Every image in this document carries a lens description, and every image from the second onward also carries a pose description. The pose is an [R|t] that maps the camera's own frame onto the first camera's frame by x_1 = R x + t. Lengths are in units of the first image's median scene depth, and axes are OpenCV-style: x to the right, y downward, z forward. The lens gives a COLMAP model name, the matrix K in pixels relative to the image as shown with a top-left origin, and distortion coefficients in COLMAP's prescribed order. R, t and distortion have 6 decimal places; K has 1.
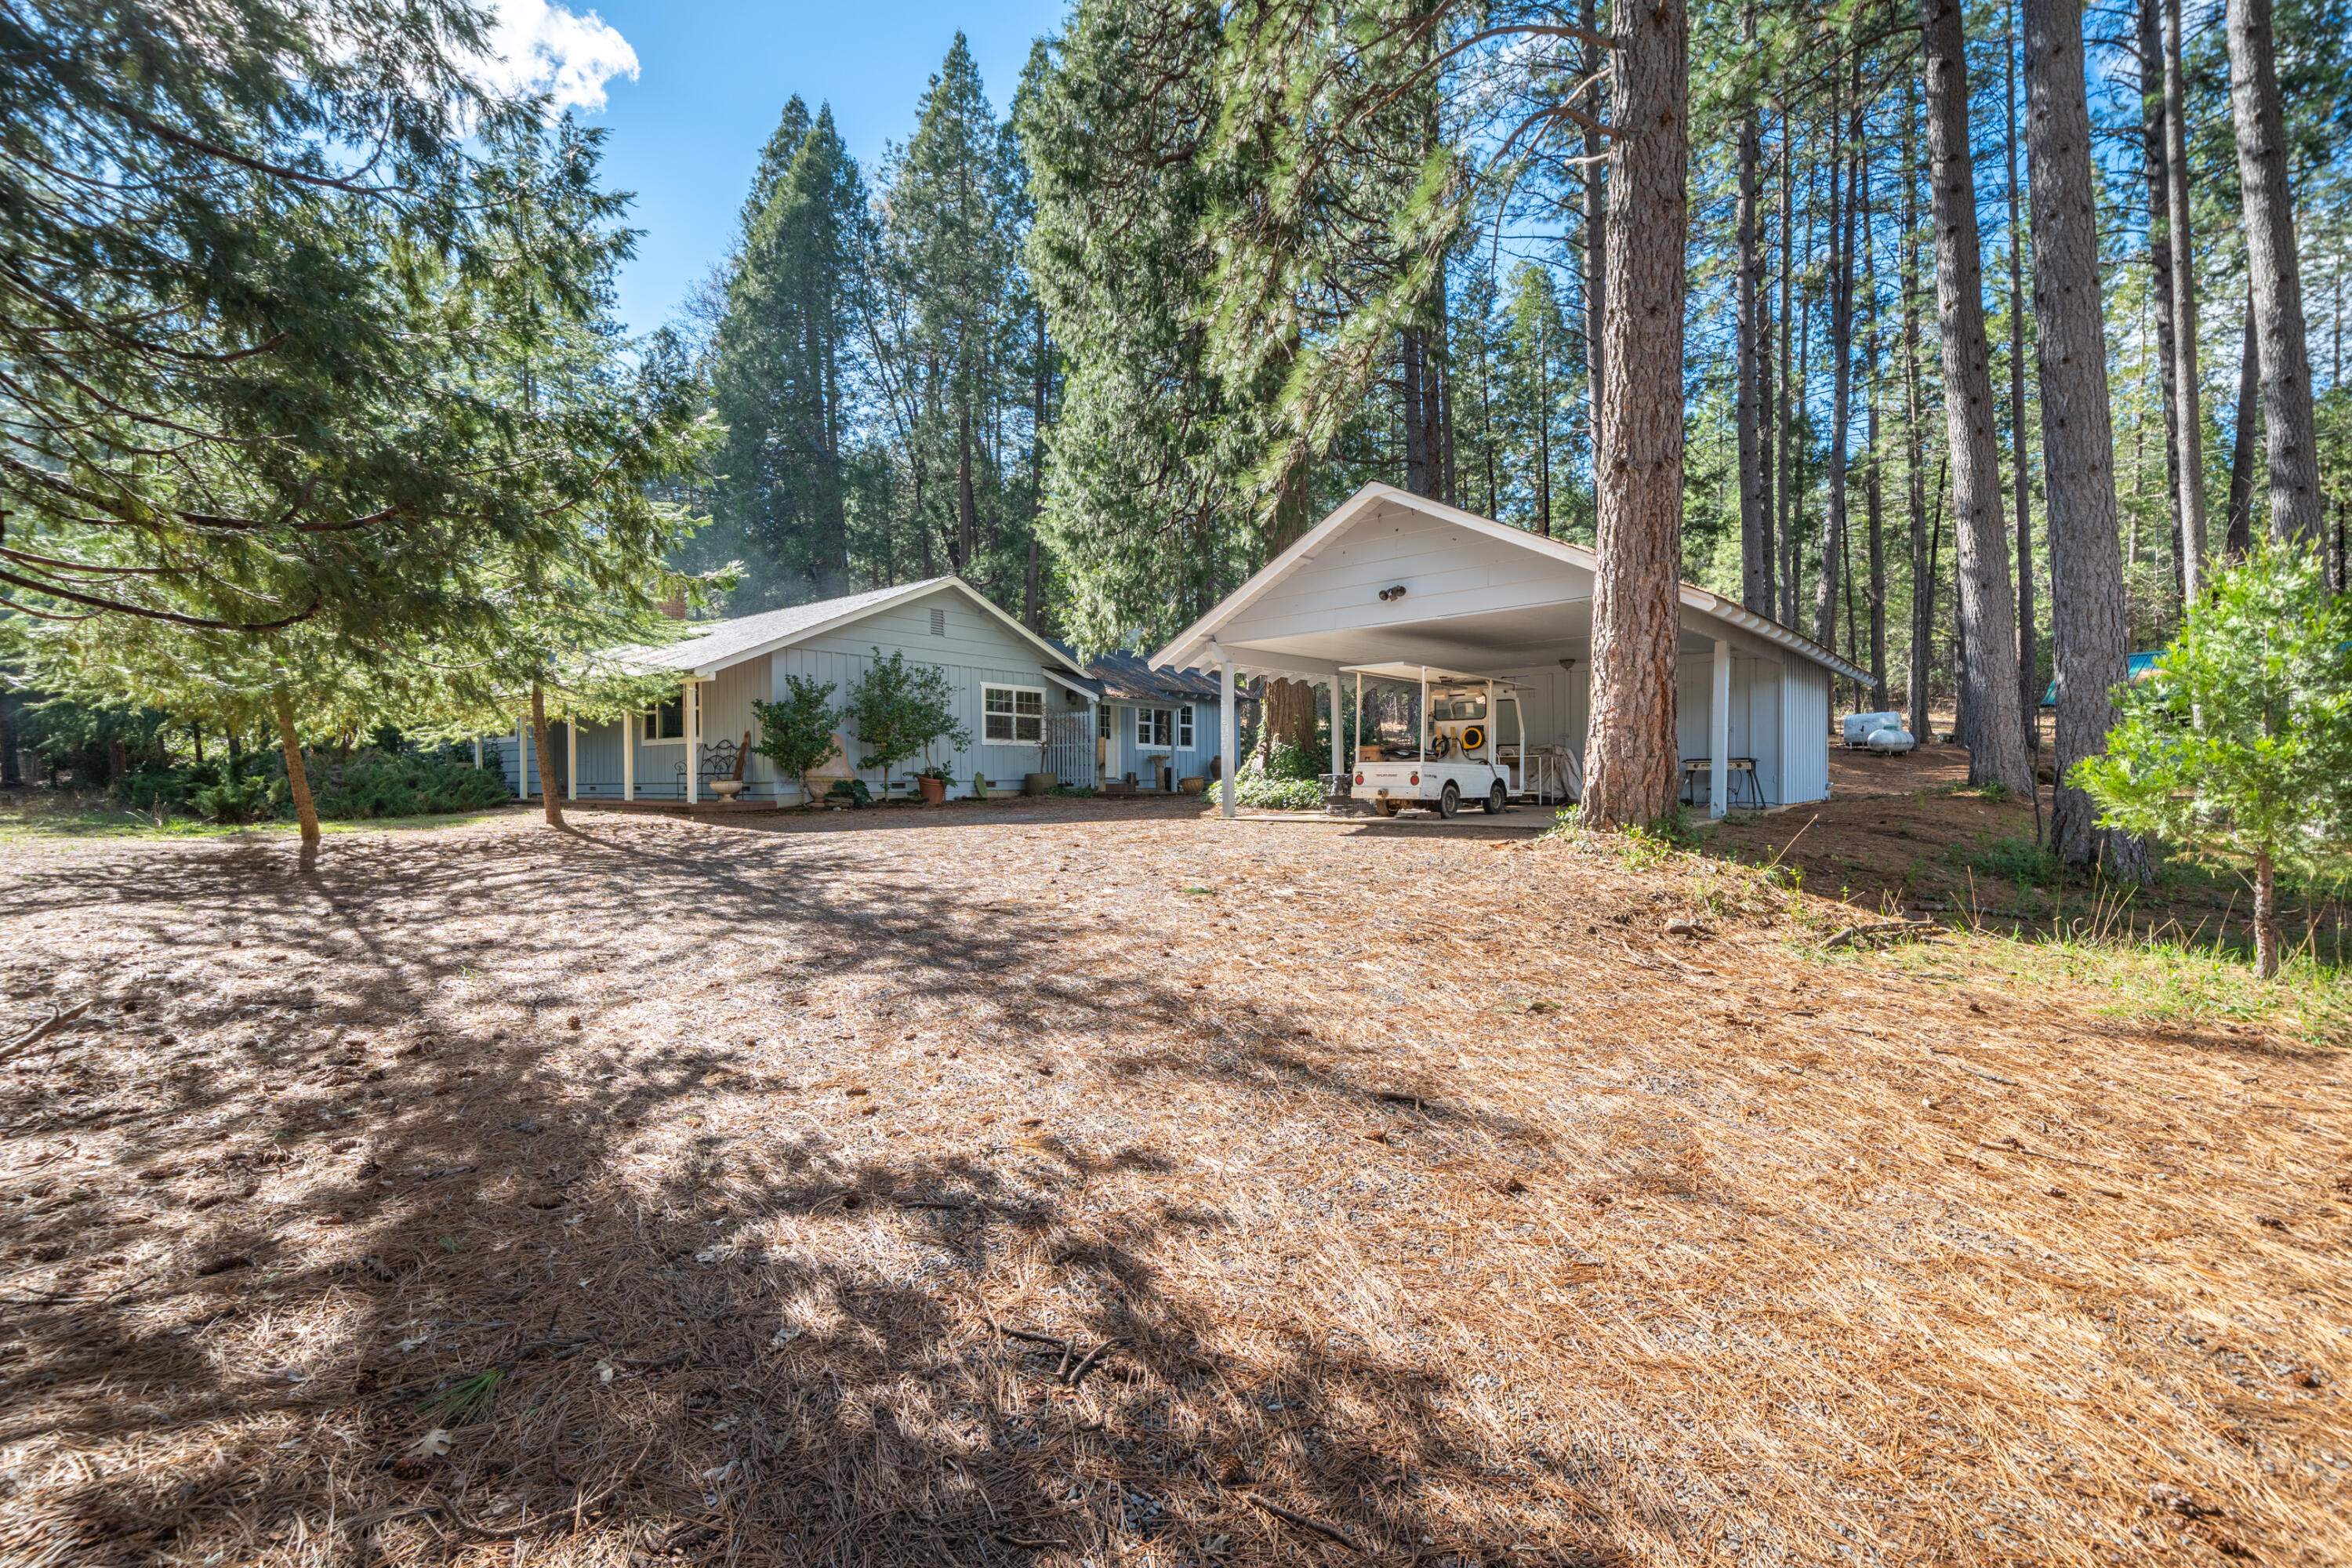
lens RADIAL K [[1015.7, 0, 1180.4], [0, 1015.7, 779.4], [0, 0, 1]] dist [-0.001780, -0.000312]
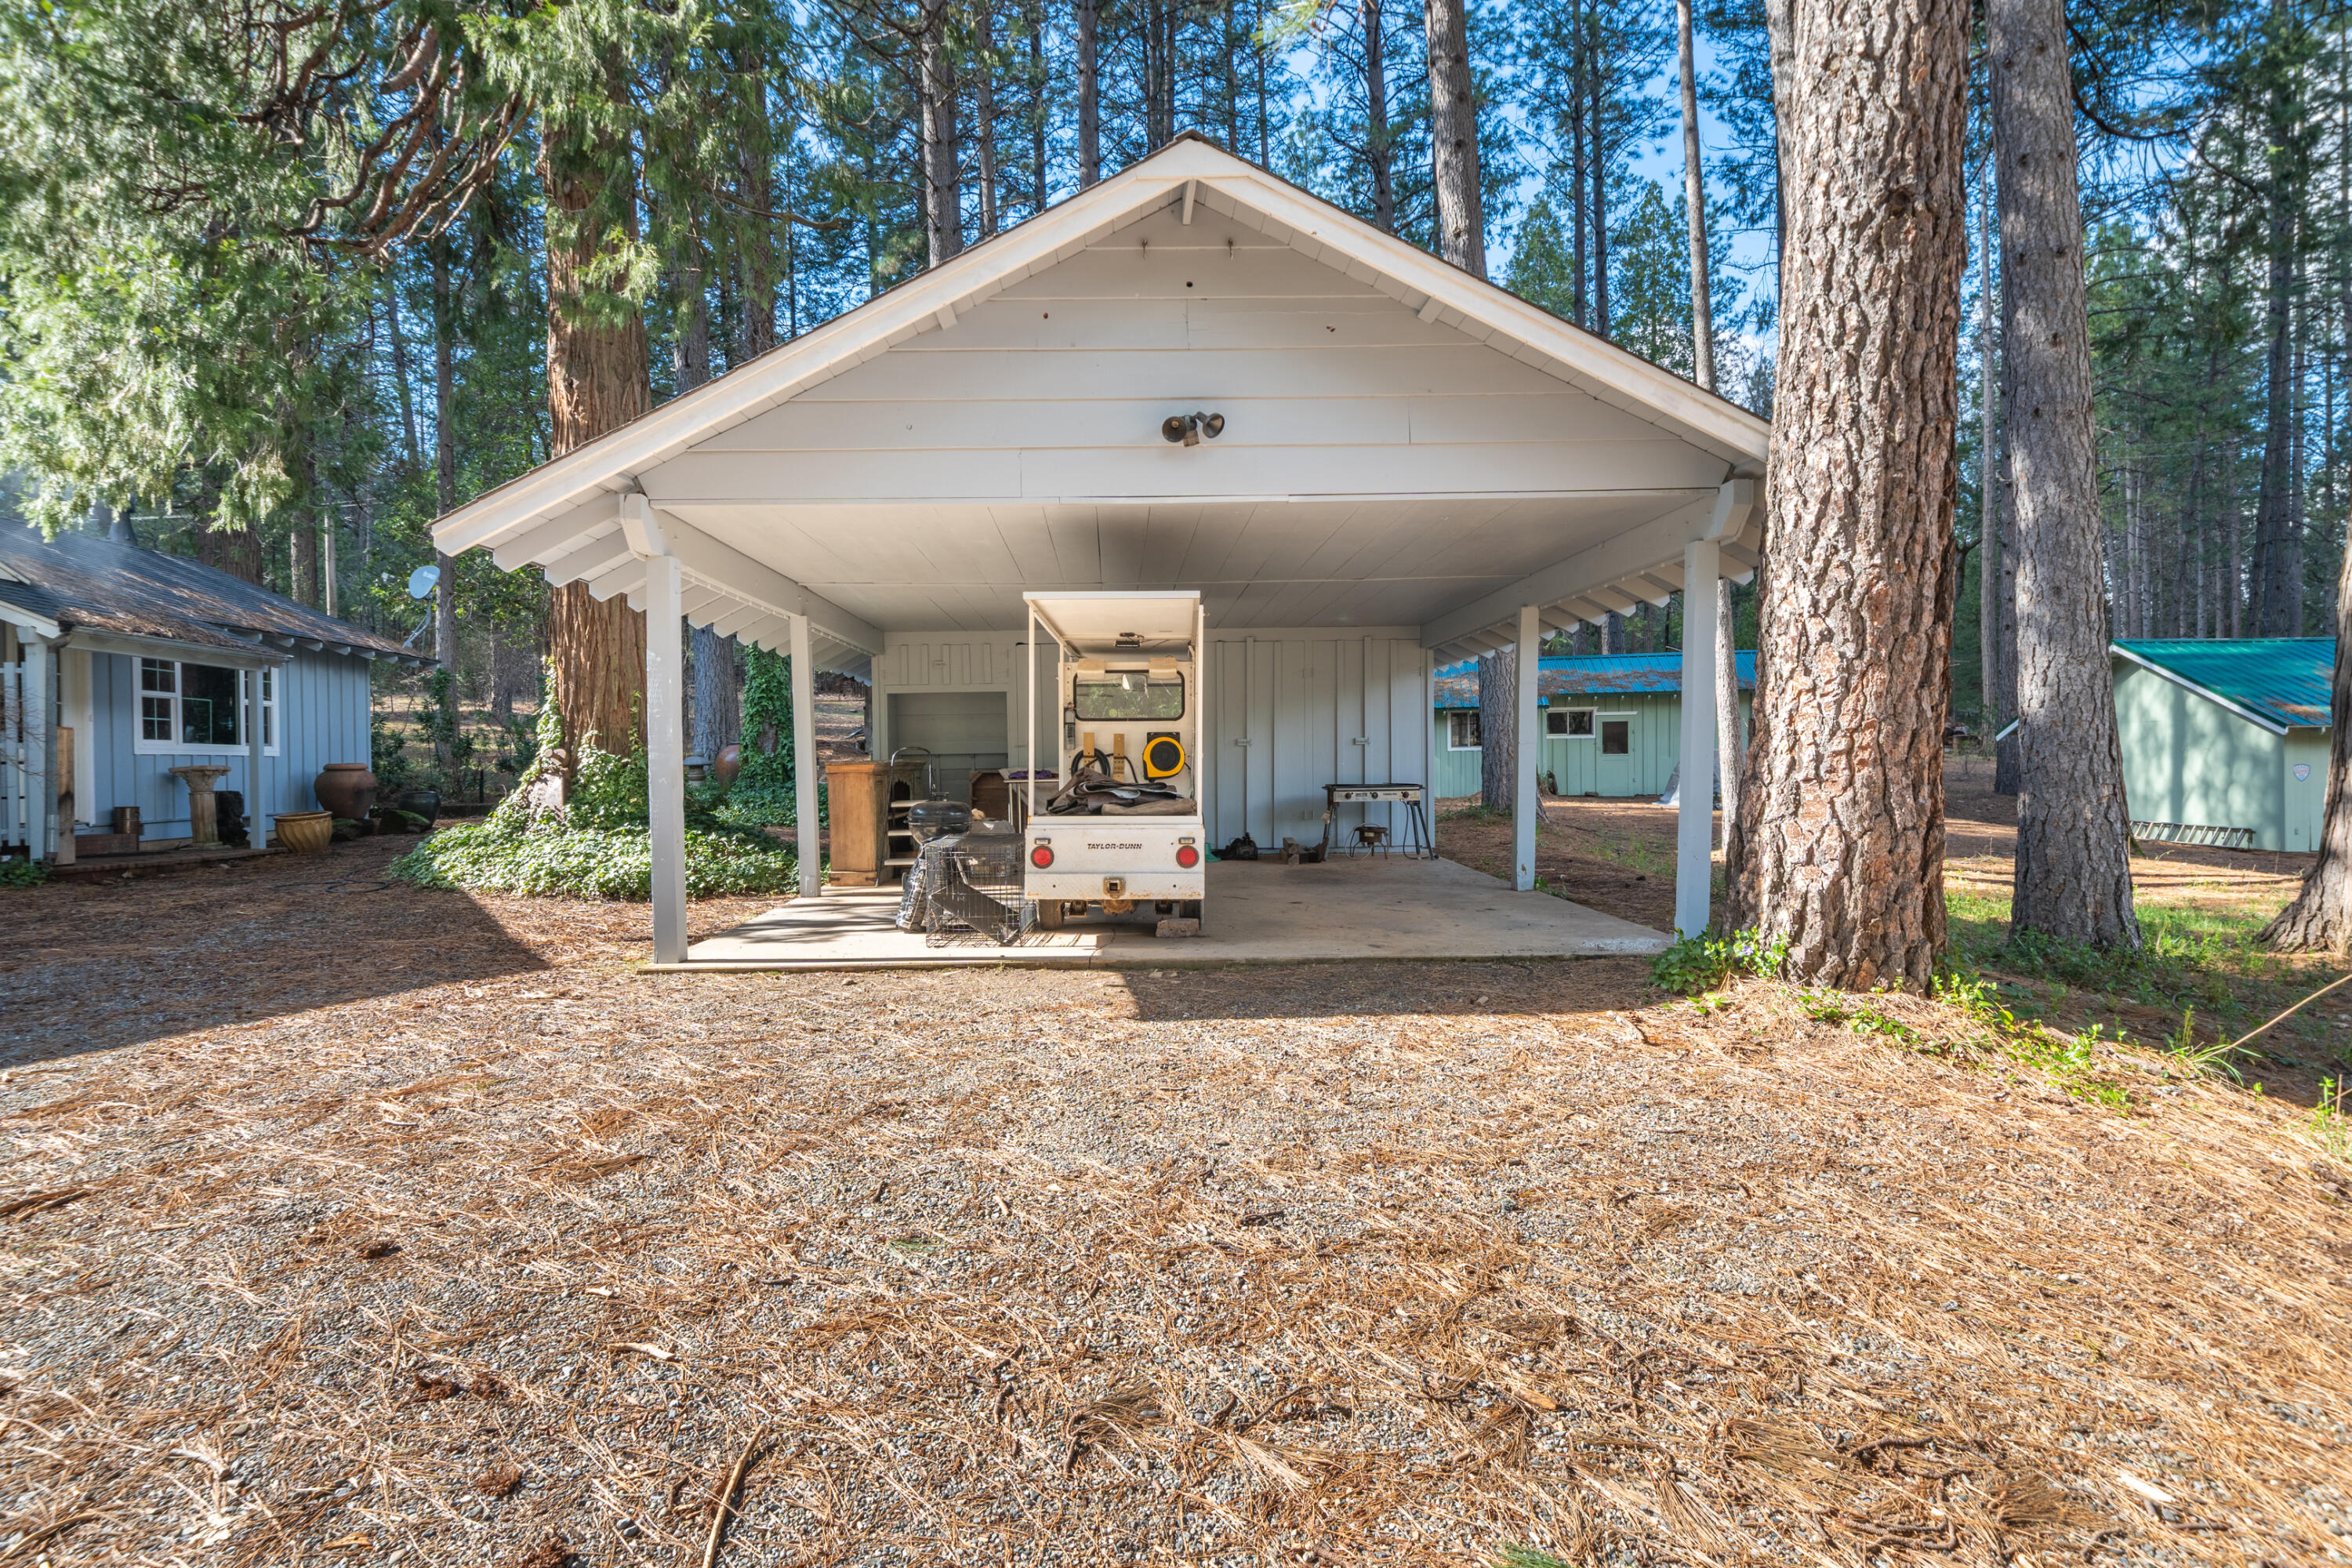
lens RADIAL K [[1214.6, 0, 1174.3], [0, 1214.6, 774.8], [0, 0, 1]] dist [0.001497, 0.000310]
pose [[0.735300, -0.008559, 0.677688, -0.101956], [0.007534, 0.999962, 0.004455, -0.027938], [-0.677700, 0.001830, 0.735336, 0.443584]]
